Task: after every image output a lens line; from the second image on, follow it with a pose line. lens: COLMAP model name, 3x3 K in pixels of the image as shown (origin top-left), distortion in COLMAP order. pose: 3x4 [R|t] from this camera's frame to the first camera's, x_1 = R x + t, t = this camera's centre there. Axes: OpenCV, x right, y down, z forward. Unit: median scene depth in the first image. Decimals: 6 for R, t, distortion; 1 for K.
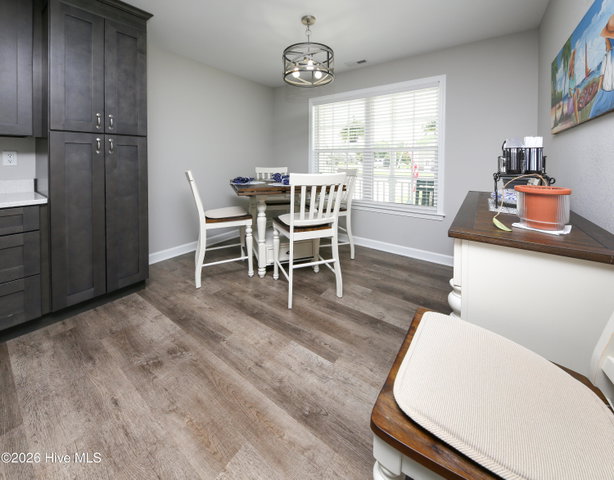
lens RADIAL K [[247.6, 0, 309.0], [0, 247.6, 167.8], [0, 0, 1]] dist [-0.001731, -0.000947]
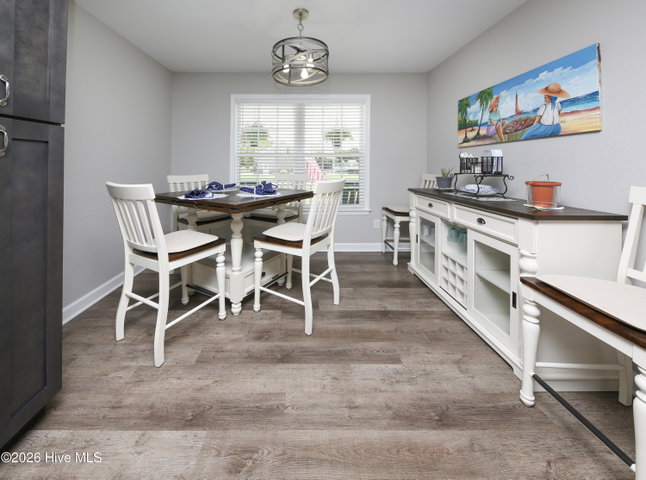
lens RADIAL K [[252.3, 0, 301.3], [0, 252.3, 167.6], [0, 0, 1]] dist [-0.001761, -0.000501]
pose [[0.810224, -0.015500, 0.585915, -0.708408], [0.026254, 0.999607, -0.009861, -0.019640], [-0.585532, 0.023372, 0.810312, 0.320607]]
